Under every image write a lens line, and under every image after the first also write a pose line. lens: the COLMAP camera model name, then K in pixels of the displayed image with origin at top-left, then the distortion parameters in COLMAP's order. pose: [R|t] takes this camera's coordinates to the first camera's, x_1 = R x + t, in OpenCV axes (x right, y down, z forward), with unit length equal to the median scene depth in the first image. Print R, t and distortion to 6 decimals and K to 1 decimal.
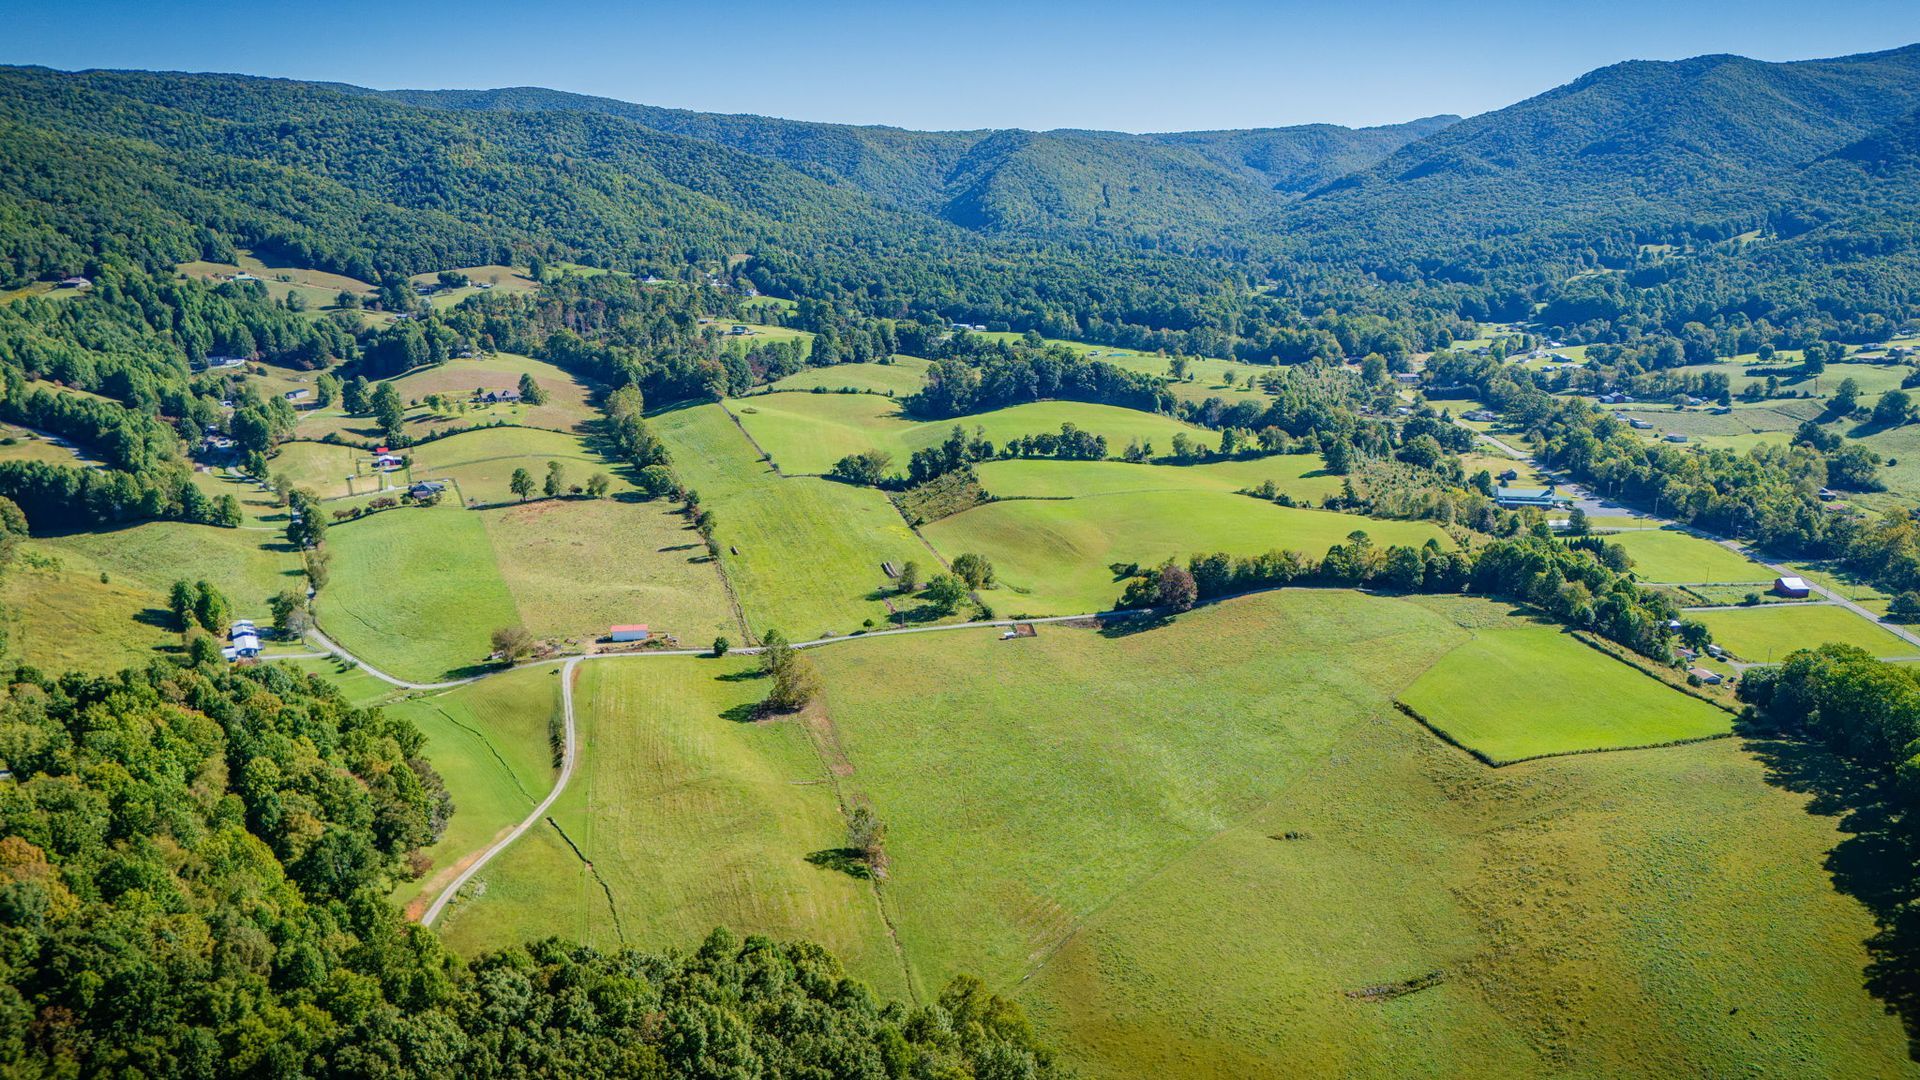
lens RADIAL K [[1409.0, 0, 961.5], [0, 1409.0, 544.5], [0, 0, 1]] dist [0.079749, -0.087796]
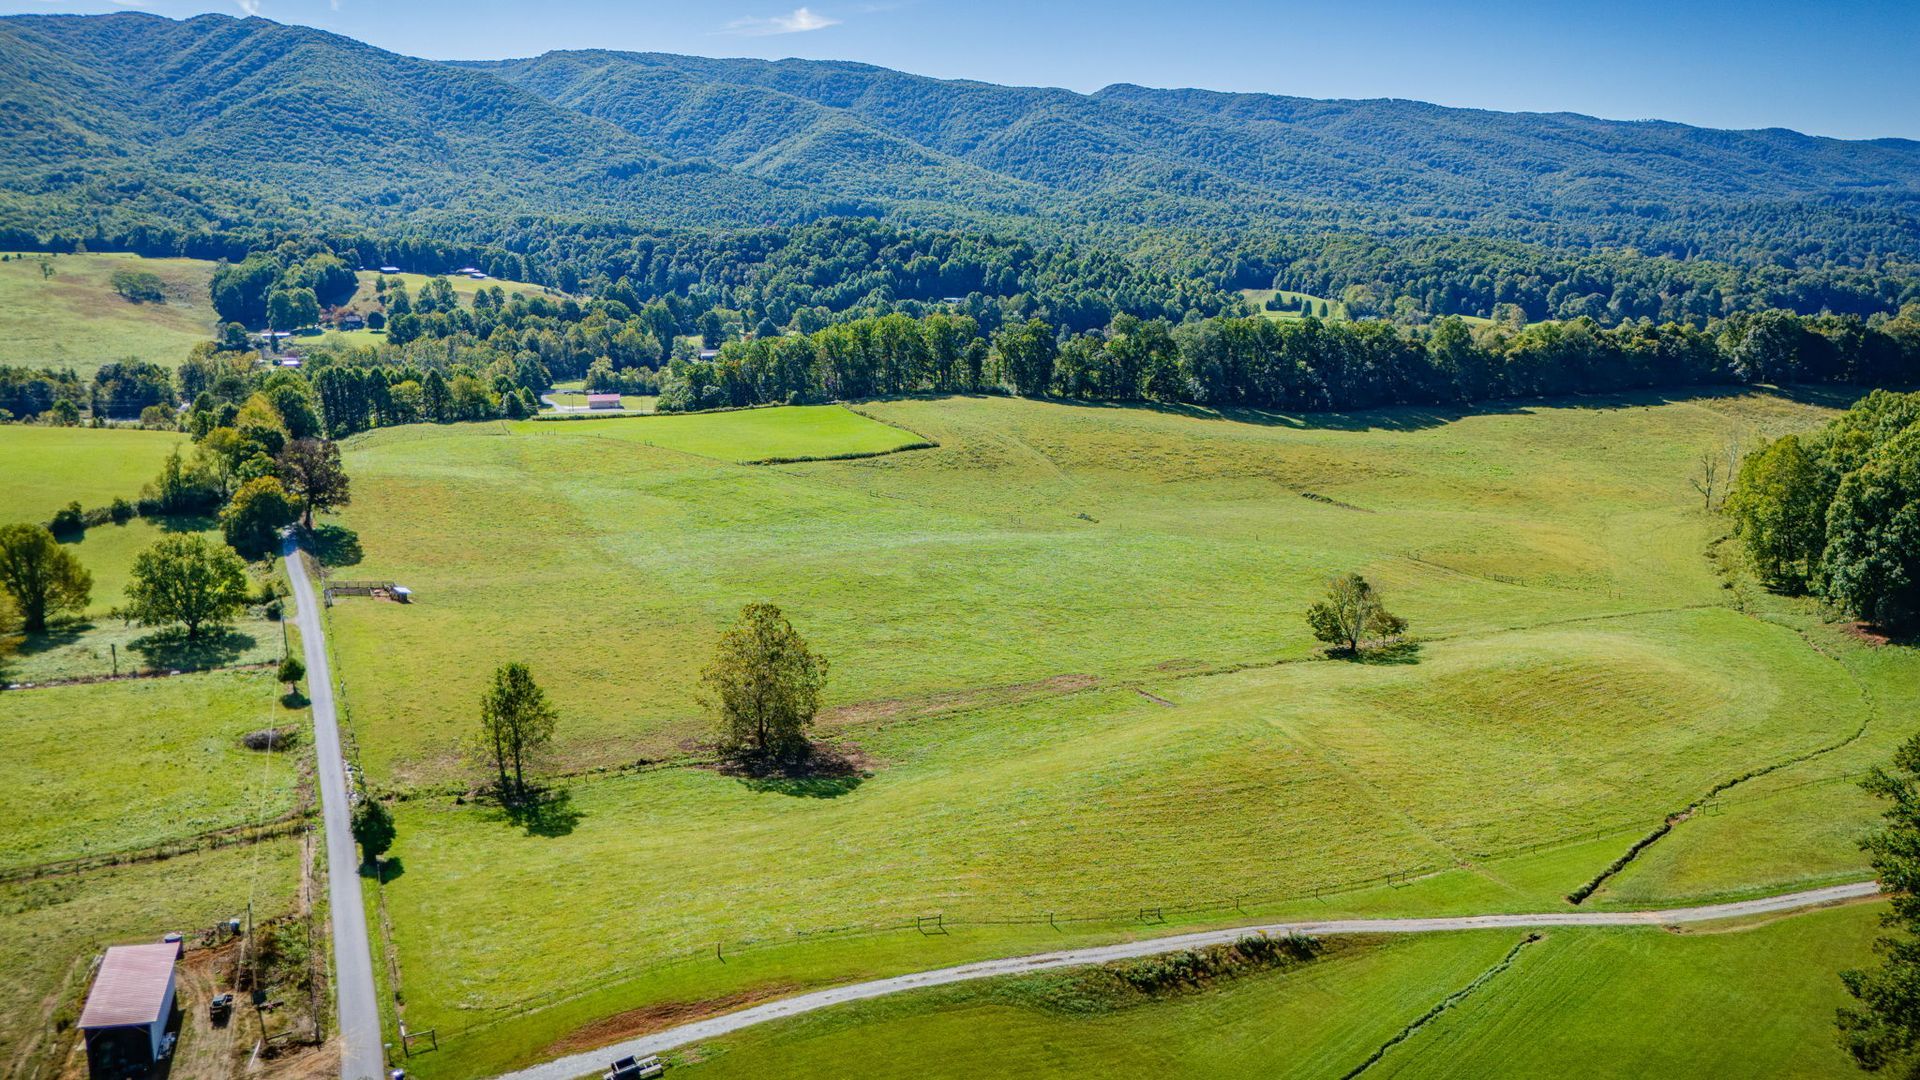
lens RADIAL K [[1409.0, 0, 962.5], [0, 1409.0, 547.7], [0, 0, 1]] dist [0.079749, -0.087796]
pose [[-0.211209, -0.212824, 0.953990, -0.431201], [0.257518, 0.929409, 0.264354, -0.024552], [-0.942908, 0.301504, -0.141493, 0.852882]]
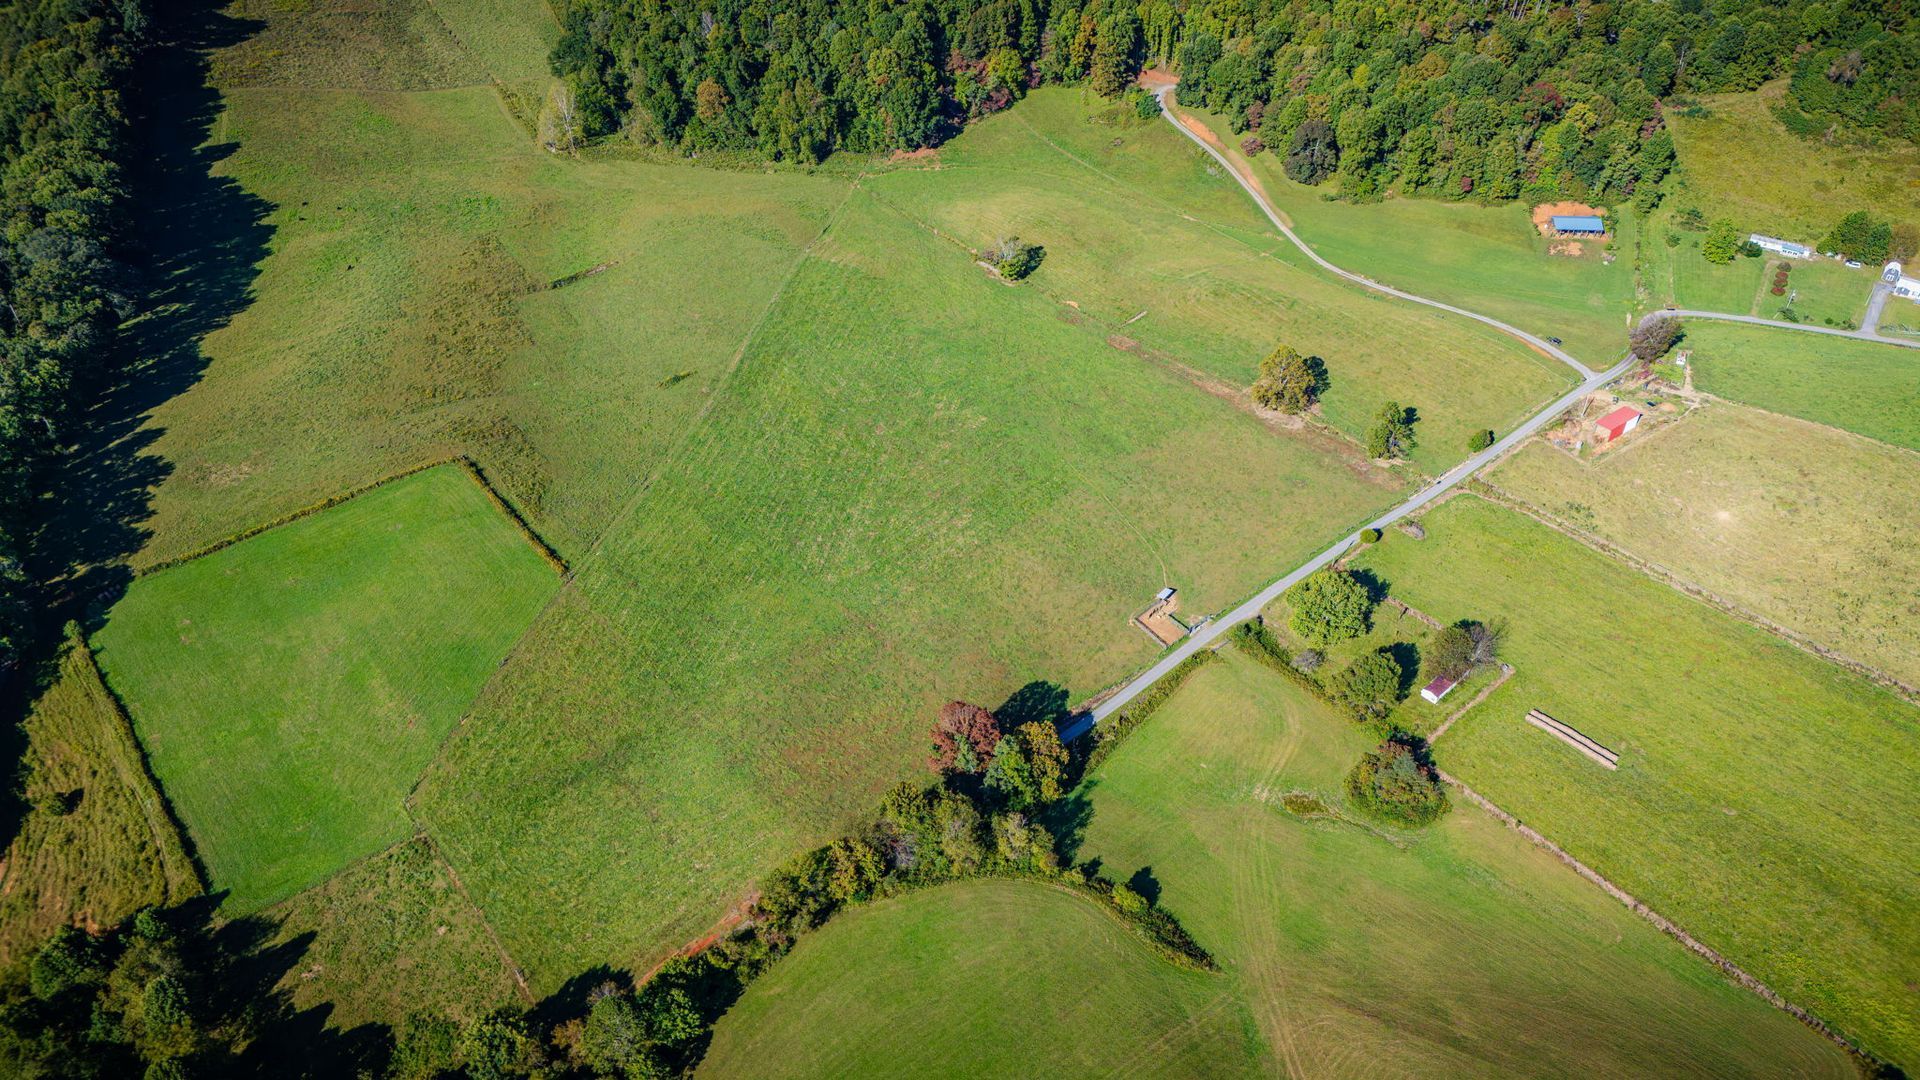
lens RADIAL K [[1409.0, 0, 953.5], [0, 1409.0, 541.4], [0, 0, 1]] dist [0.079749, -0.087796]
pose [[-0.895213, 0.289965, -0.338398, 0.310294], [-0.116965, 0.579849, 0.806284, -0.424066], [0.430014, 0.761377, -0.485173, 1.196708]]
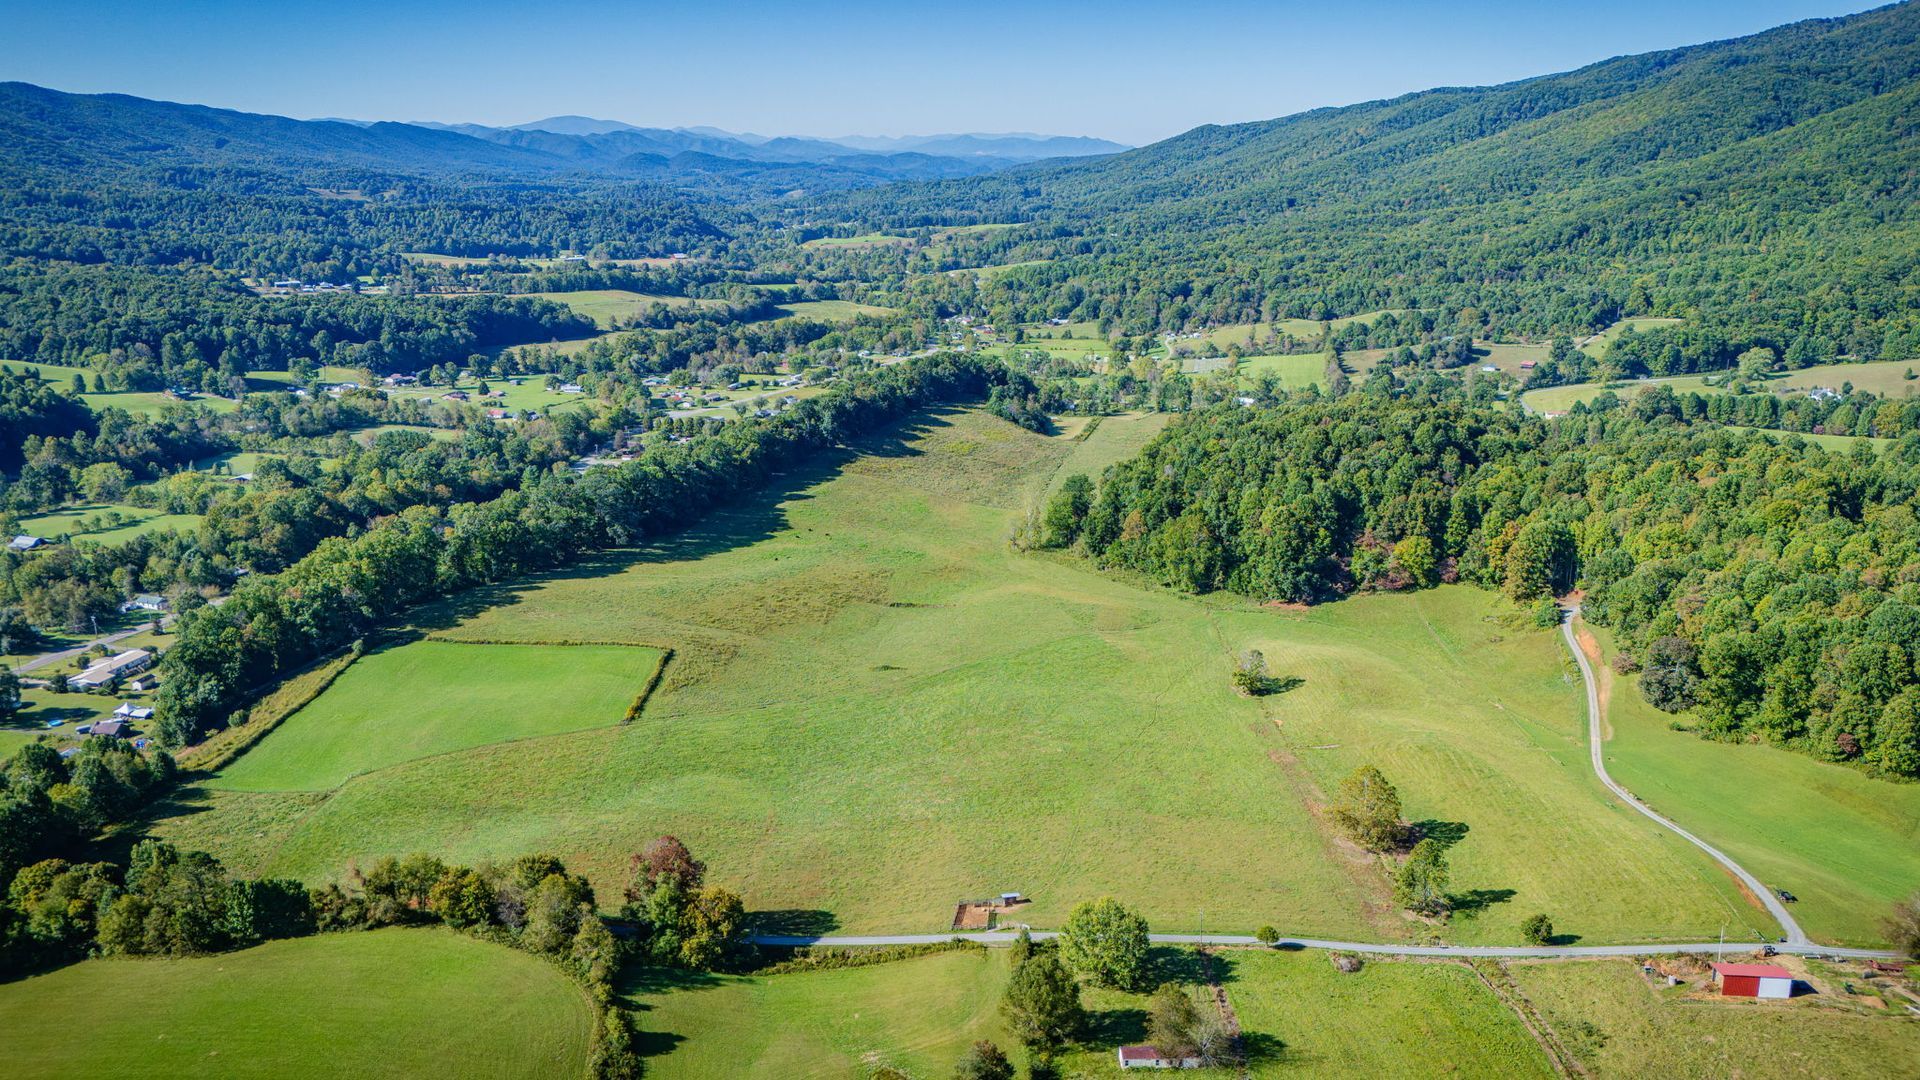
lens RADIAL K [[1409.0, 0, 953.2], [0, 1409.0, 538.1], [0, 0, 1]] dist [0.079749, -0.087796]
pose [[-0.969979, -0.062139, 0.235117, -0.065339], [0.063609, 0.868321, 0.491907, -0.330669], [-0.234724, 0.492095, -0.838300, 1.358907]]
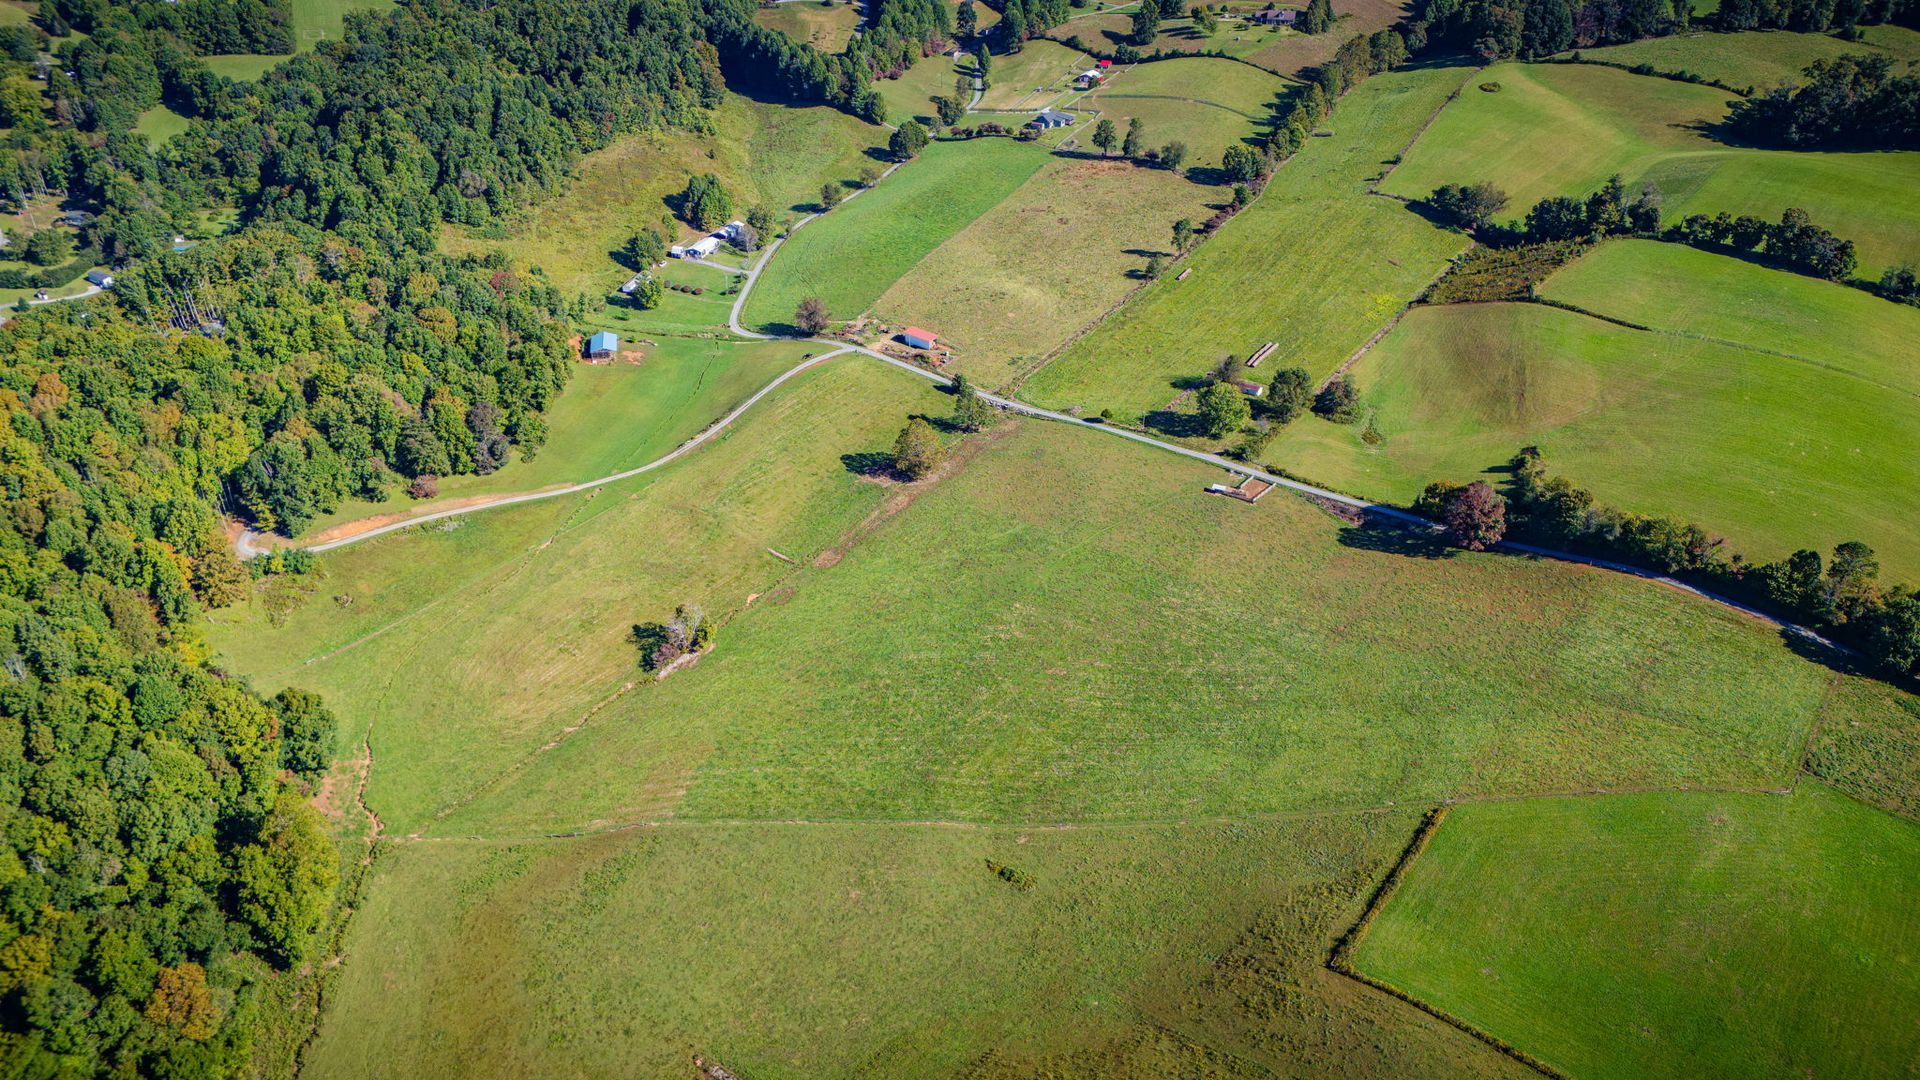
lens RADIAL K [[1409.0, 0, 954.9], [0, 1409.0, 543.8], [0, 0, 1]] dist [0.079749, -0.087796]
pose [[0.635734, 0.407097, -0.655832, 0.459370], [-0.186395, 0.905442, 0.381355, -0.177852], [0.749066, -0.120197, 0.651500, 0.347798]]
